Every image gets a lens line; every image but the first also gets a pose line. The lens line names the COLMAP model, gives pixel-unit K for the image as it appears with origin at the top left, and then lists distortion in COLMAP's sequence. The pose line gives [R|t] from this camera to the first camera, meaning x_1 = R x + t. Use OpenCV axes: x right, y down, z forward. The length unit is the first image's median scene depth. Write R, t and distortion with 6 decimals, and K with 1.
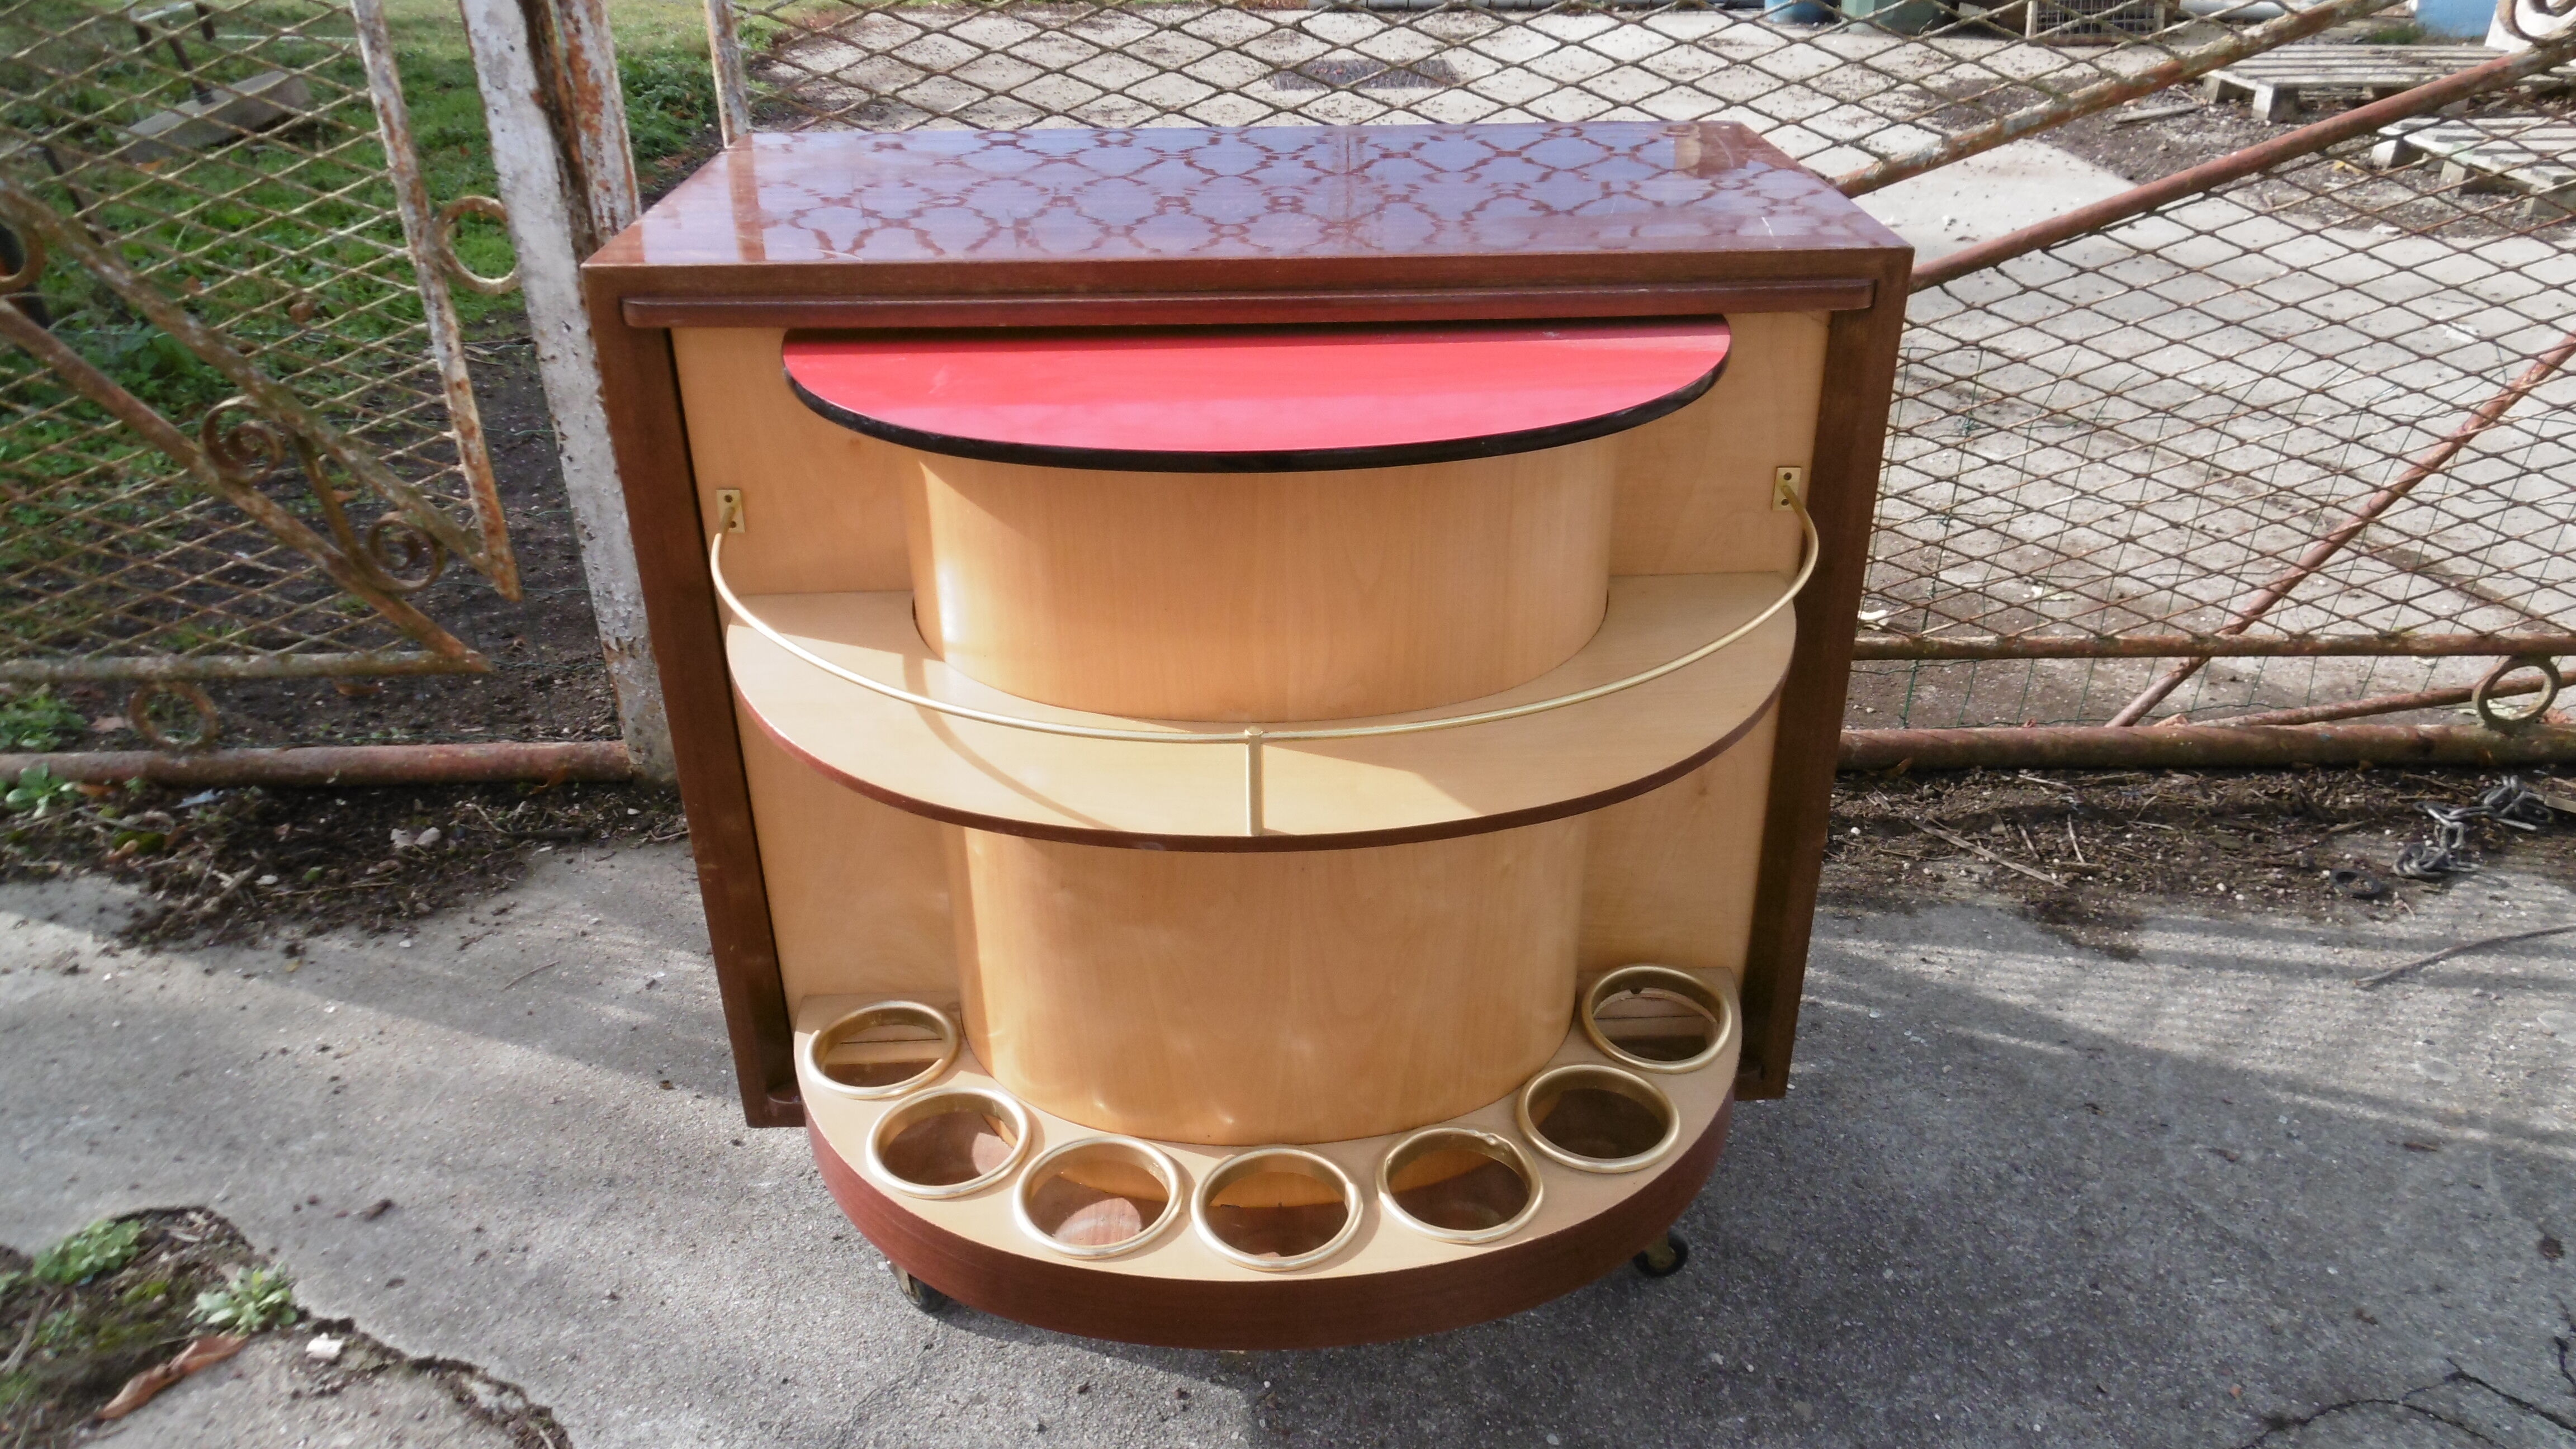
lens RADIAL K [[2010.5, 0, 1279.5], [0, 2010.5, 676.6], [0, 0, 1]] dist [-0.071436, 0.038052]
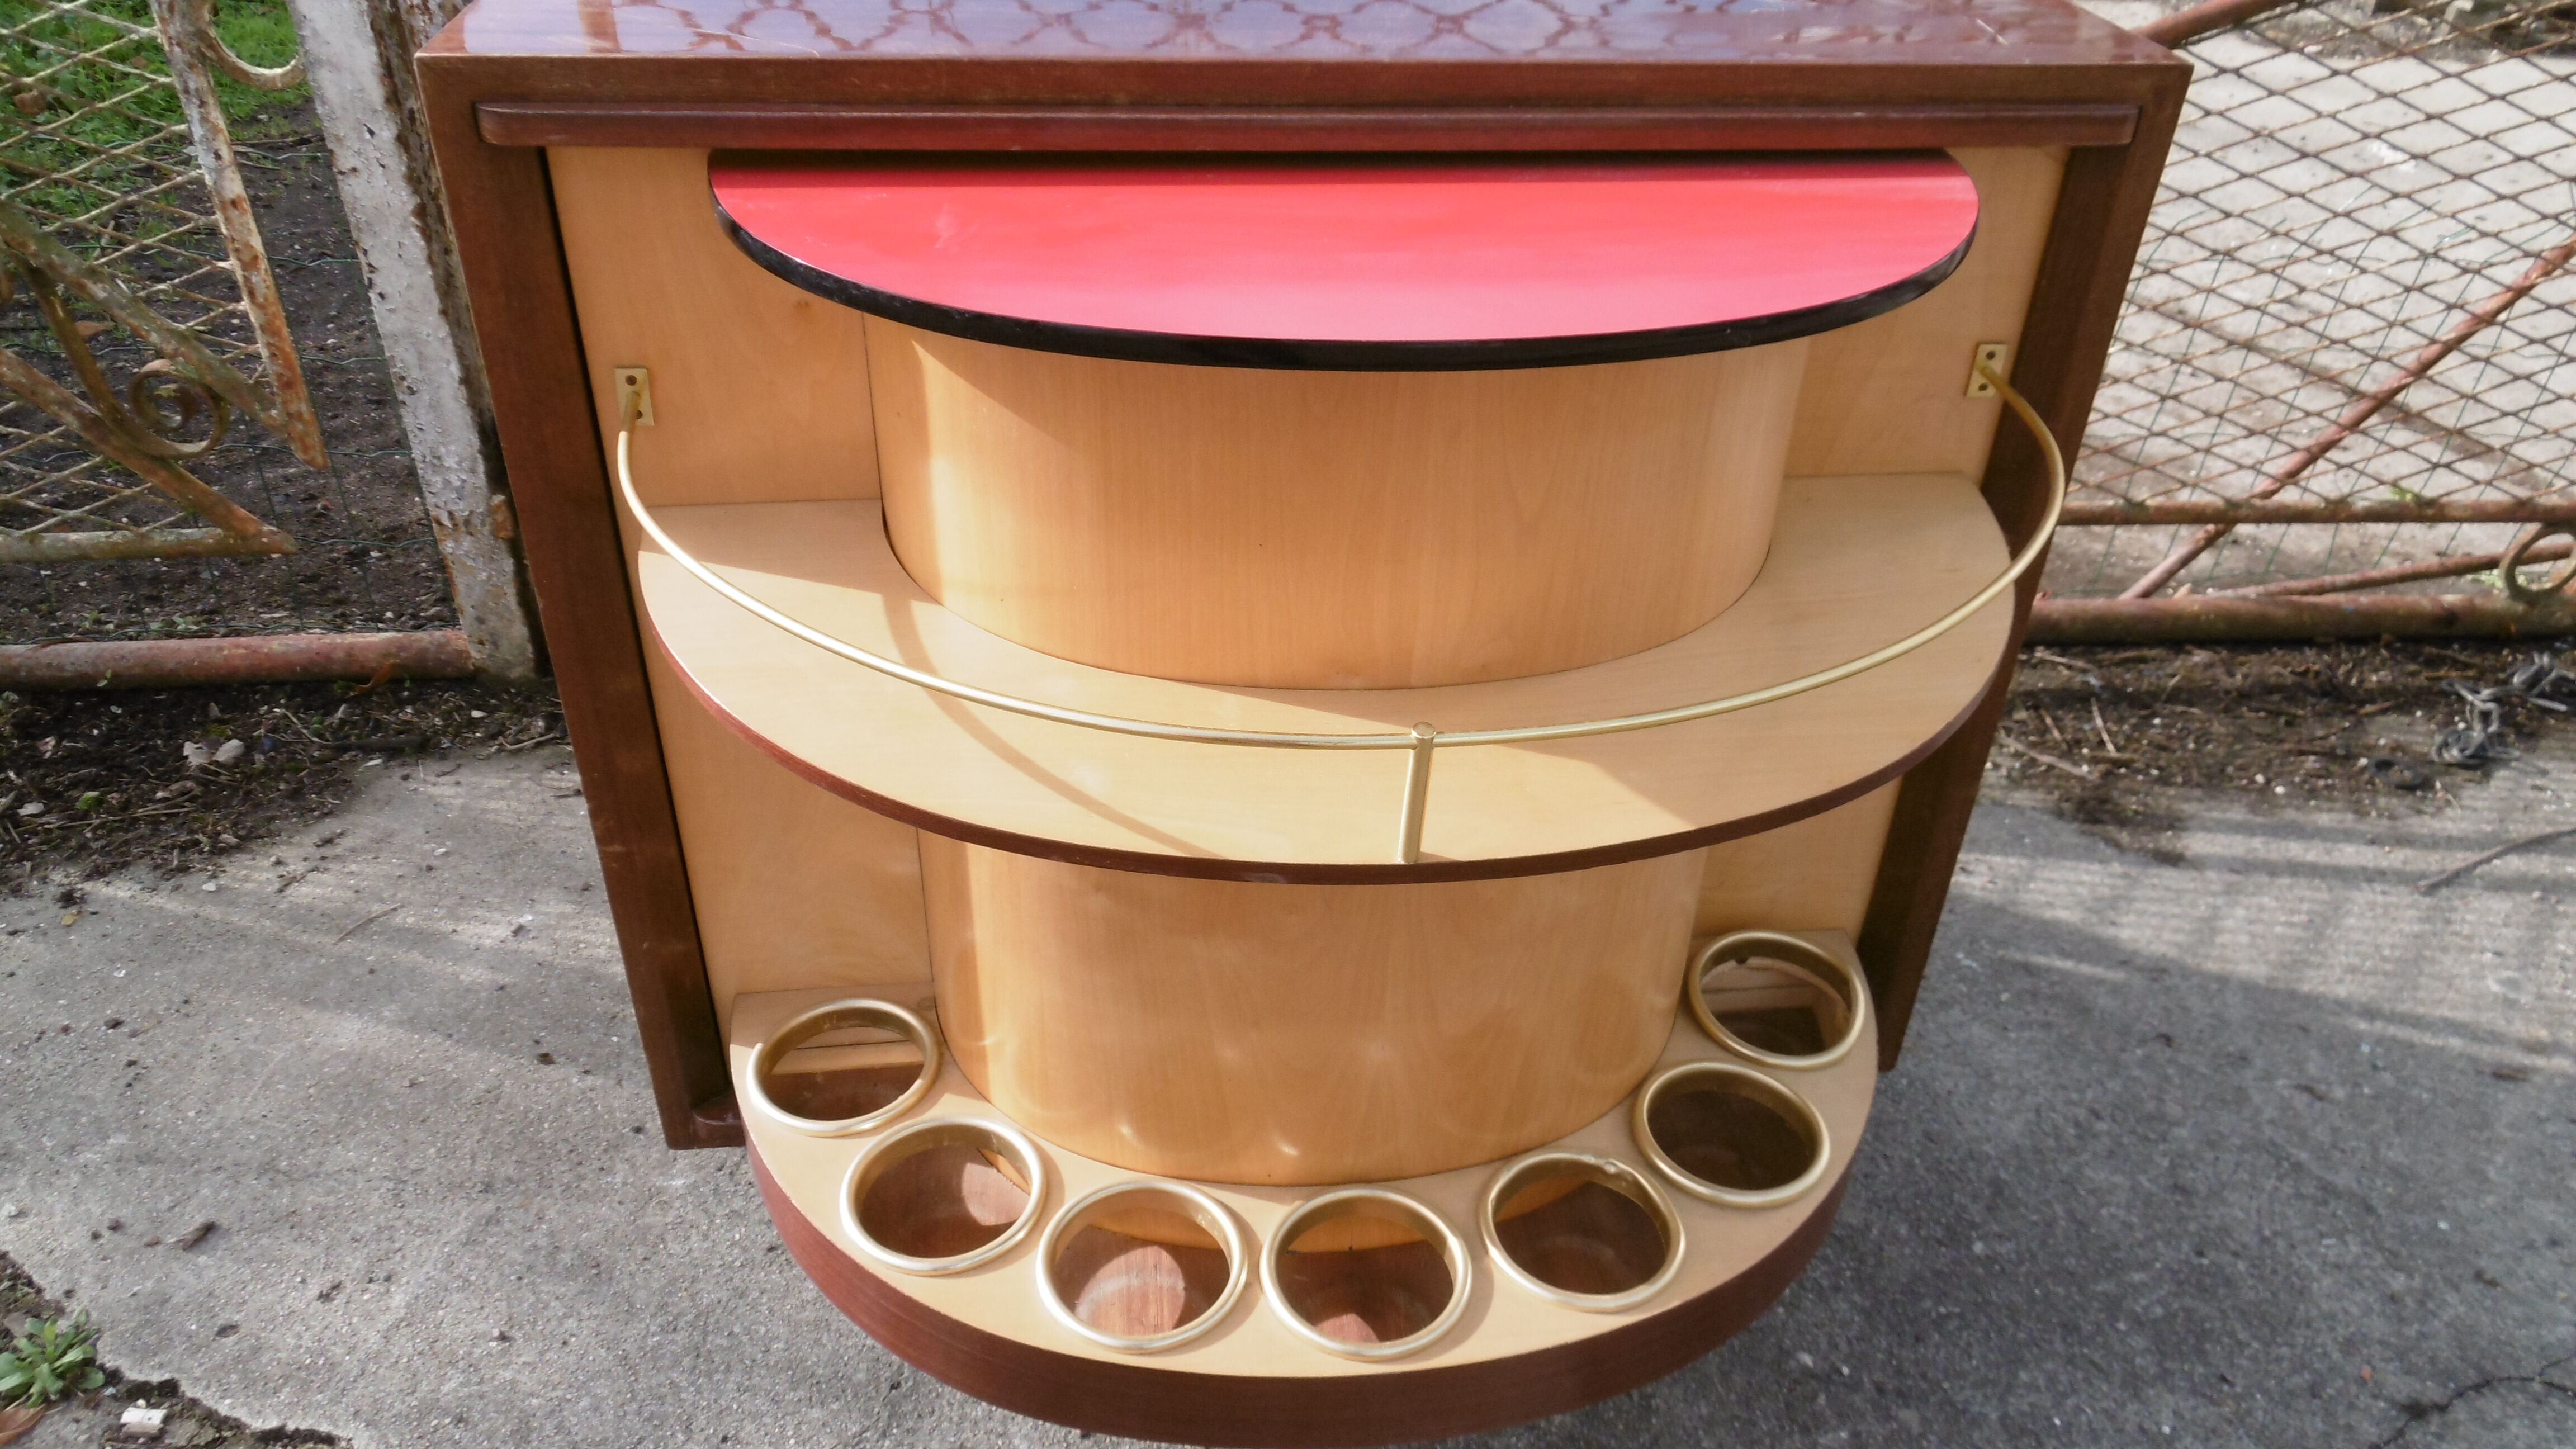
lens RADIAL K [[1963.7, 0, 1288.0], [0, 1963.7, 724.5], [0, 0, 1]] dist [-0.044744, 0.005798]
pose [[0.994963, -0.014413, 0.099205, -0.081254], [0.002083, 0.992369, 0.123286, -0.038978], [-0.100225, -0.122458, 0.987400, 0.185800]]
